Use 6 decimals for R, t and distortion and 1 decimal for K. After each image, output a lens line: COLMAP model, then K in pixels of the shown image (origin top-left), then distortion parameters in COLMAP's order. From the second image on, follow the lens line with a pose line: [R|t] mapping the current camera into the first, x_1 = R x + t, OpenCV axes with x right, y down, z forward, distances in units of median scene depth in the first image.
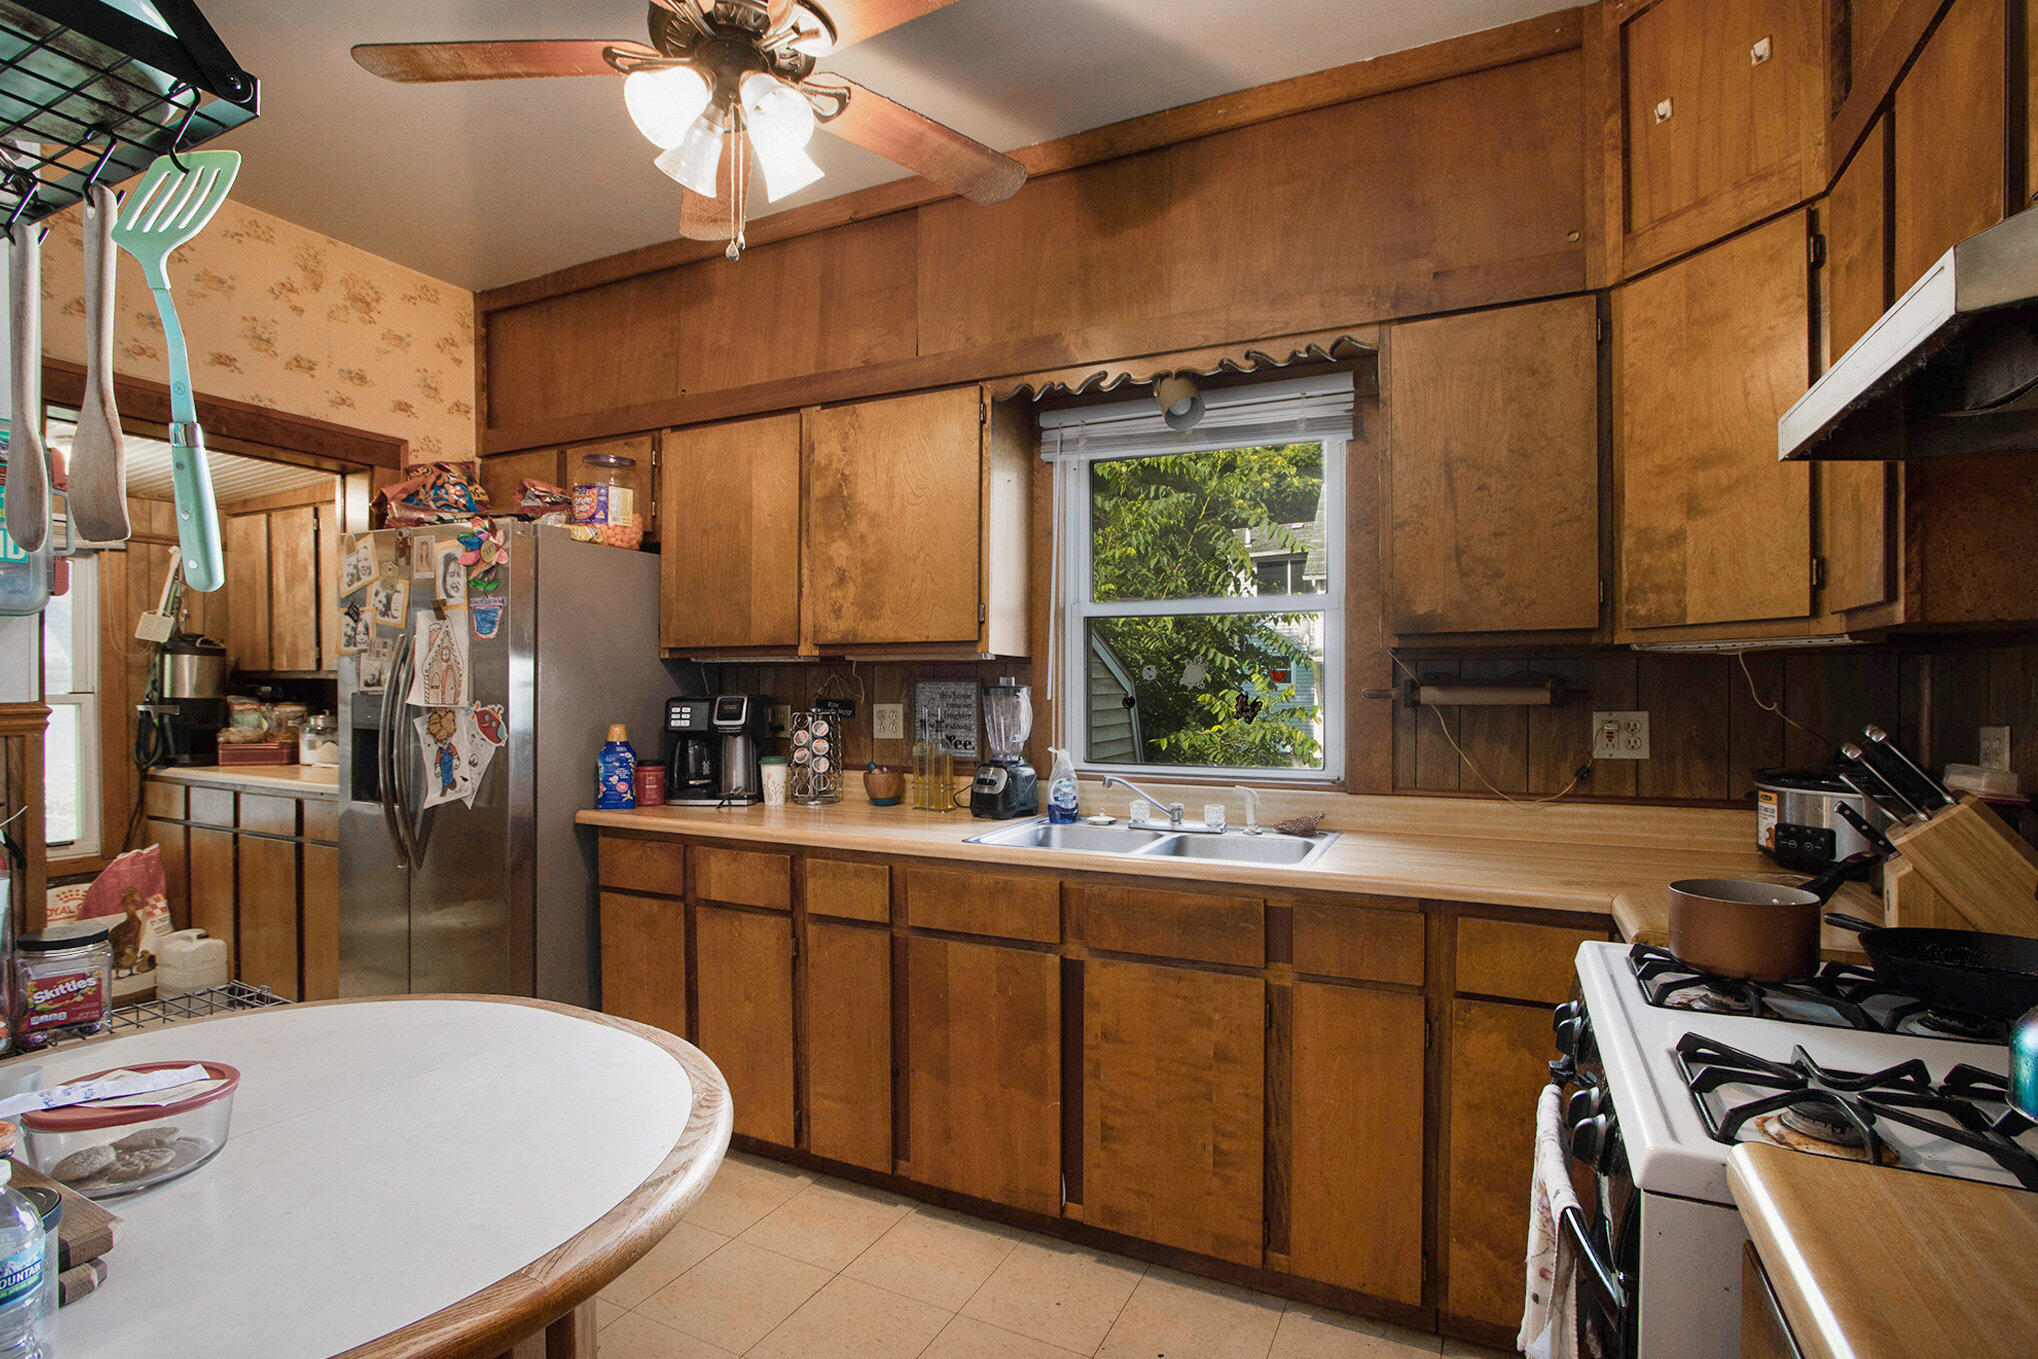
lens RADIAL K [[975.2, 0, 1036.0], [0, 975.2, 697.2], [0, 0, 1]] dist [-0.015804, -0.000072]
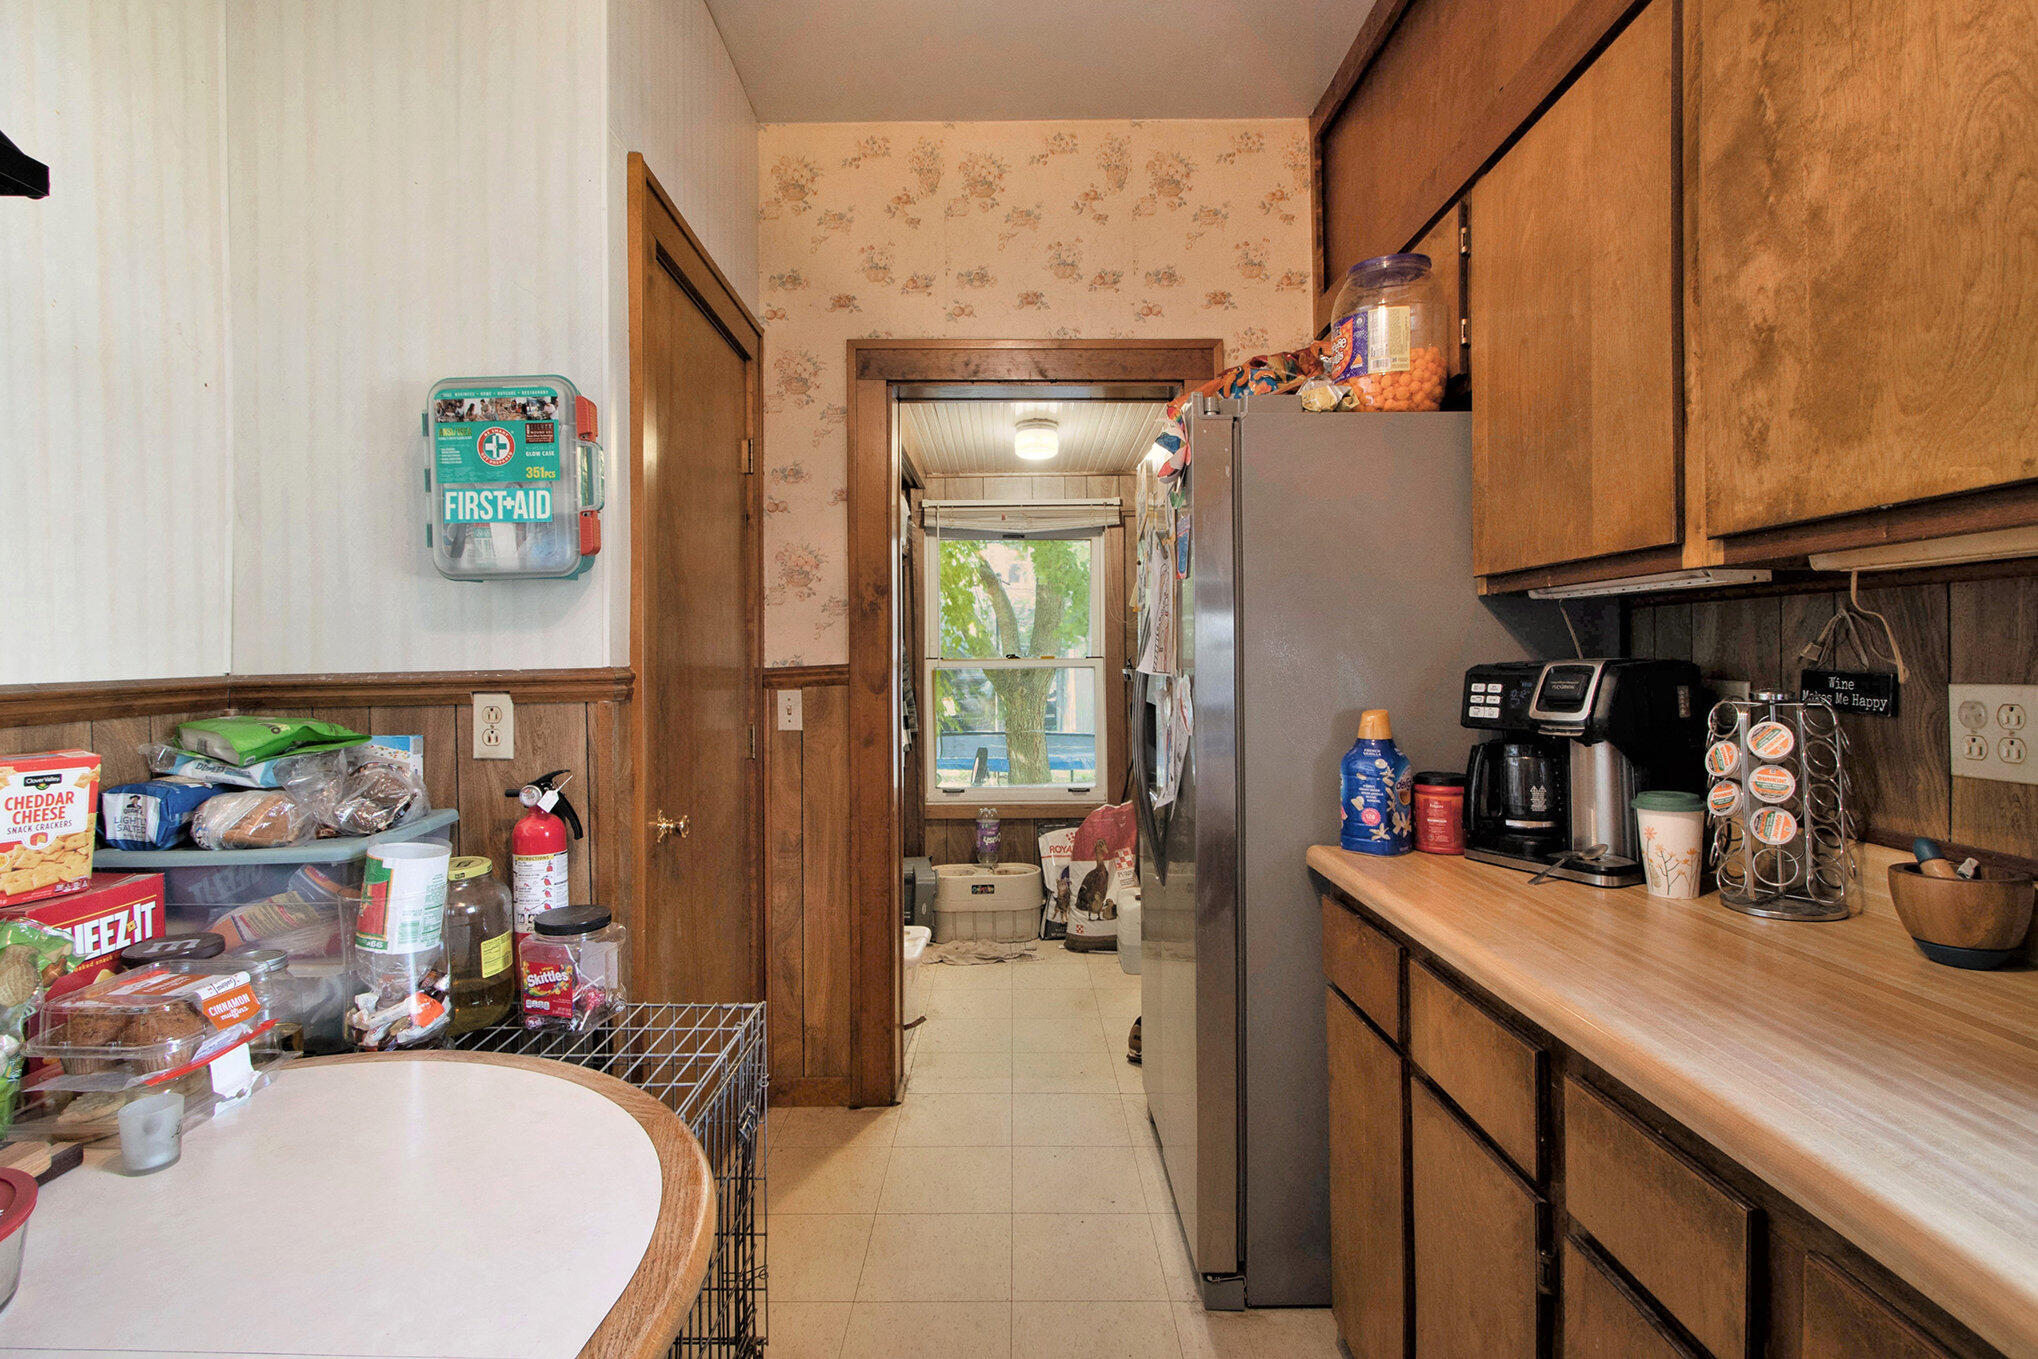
lens RADIAL K [[1009.6, 0, 991.2], [0, 1009.6, 680.9], [0, 0, 1]] dist [-0.002943, 0.000294]
pose [[0.431852, 0.019856, -0.901726, 0.018730], [-0.001918, 0.999776, 0.021096, -0.001562], [0.901942, -0.007381, 0.431793, 0.408682]]
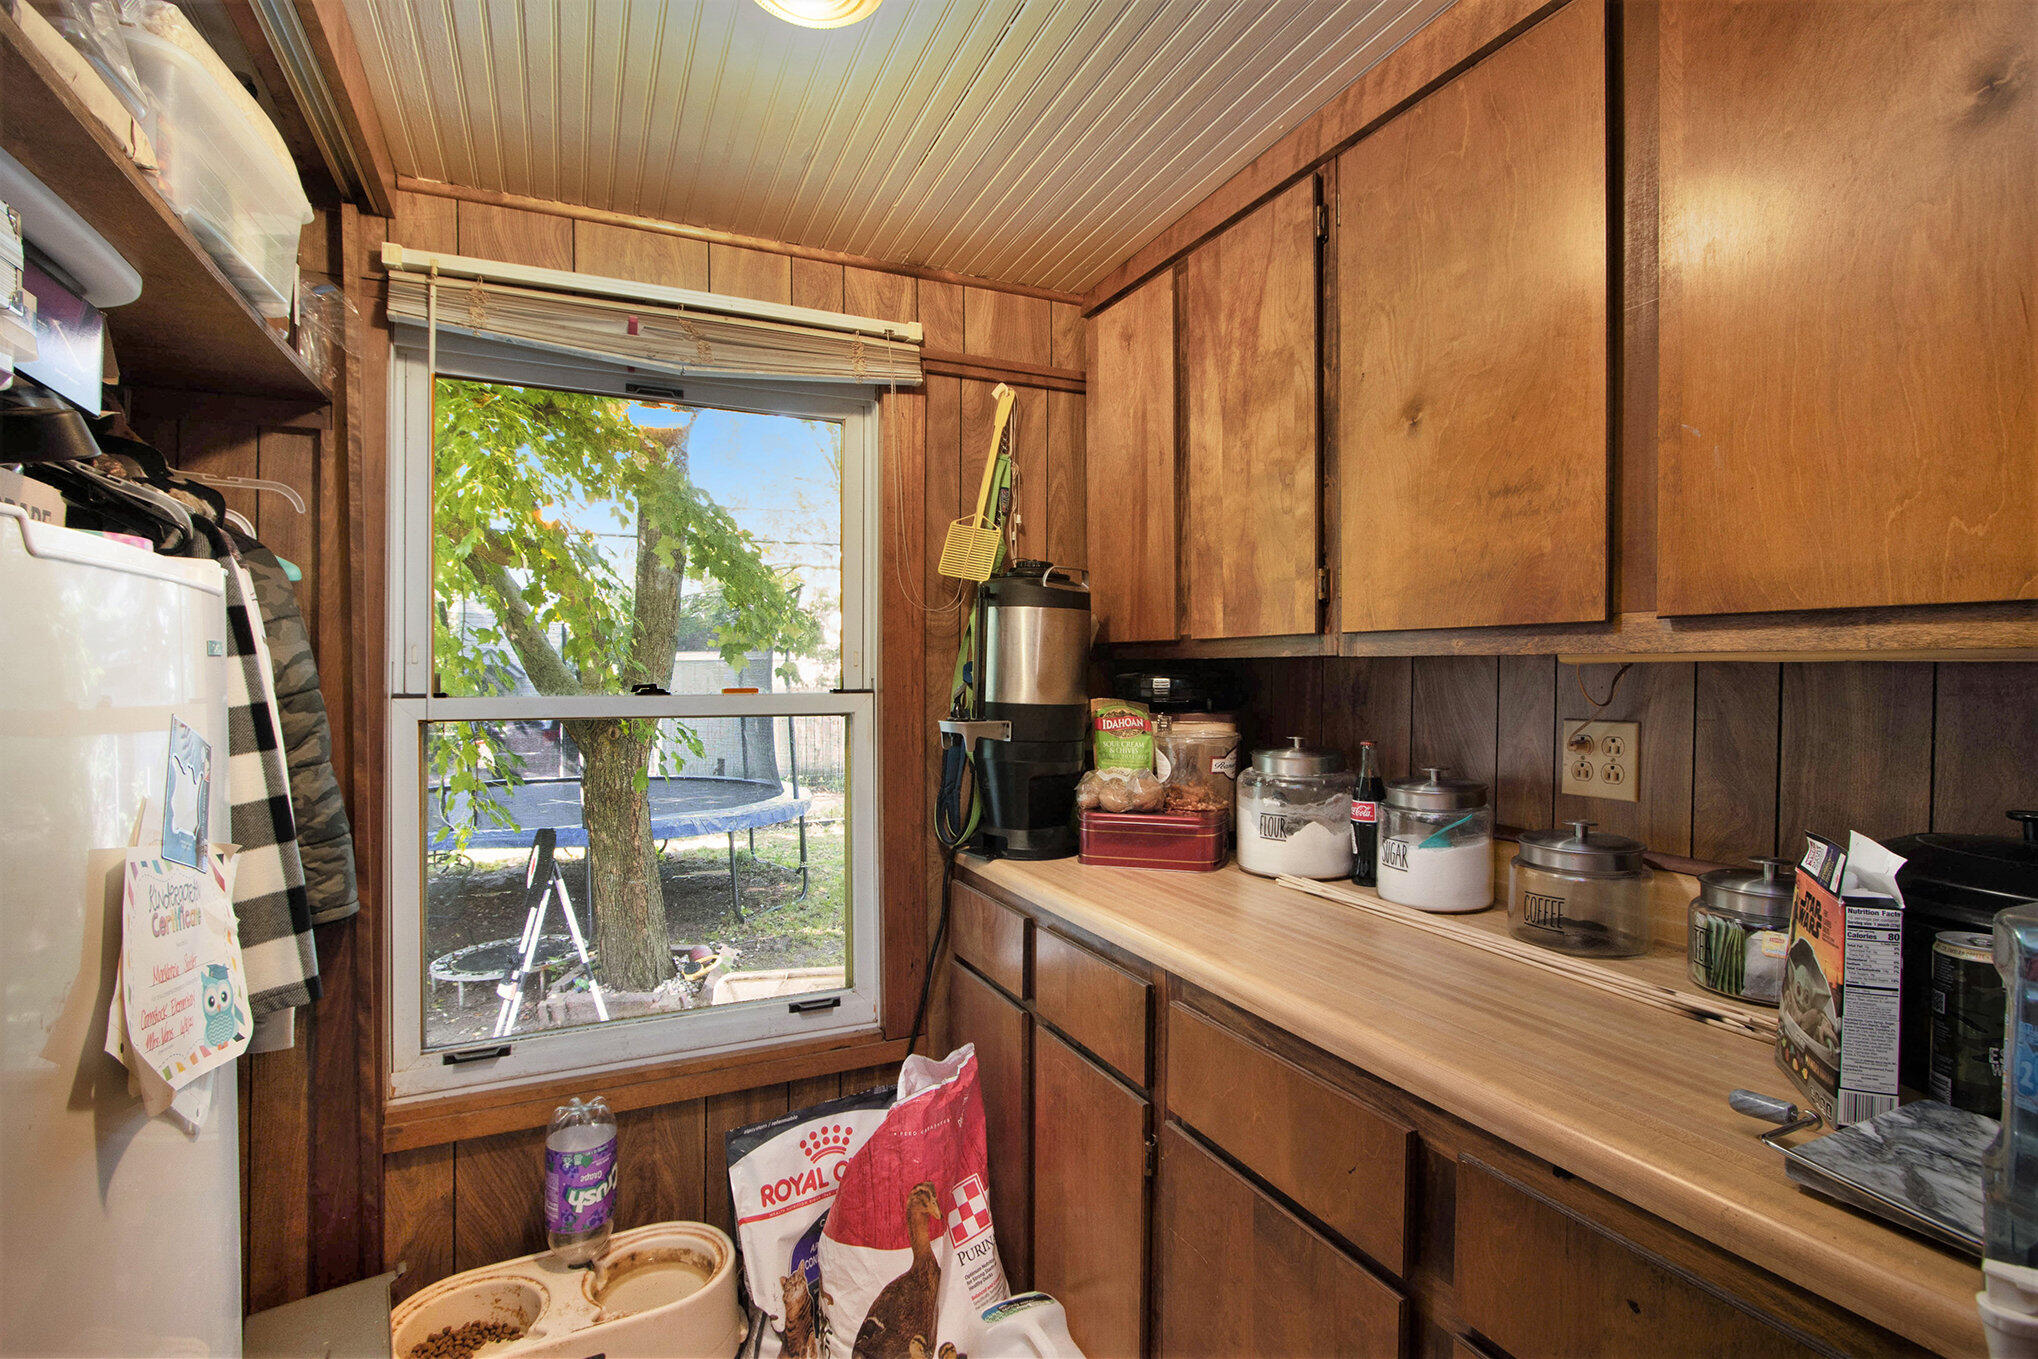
lens RADIAL K [[955.8, 0, 1037.8], [0, 955.8, 671.1], [0, 0, 1]] dist [-0.017466, -0.000083]
pose [[0.790380, -0.001806, -0.612615, -0.670048], [-0.005393, 0.999936, -0.009905, -0.011018], [0.612594, 0.011132, 0.790320, 0.723897]]
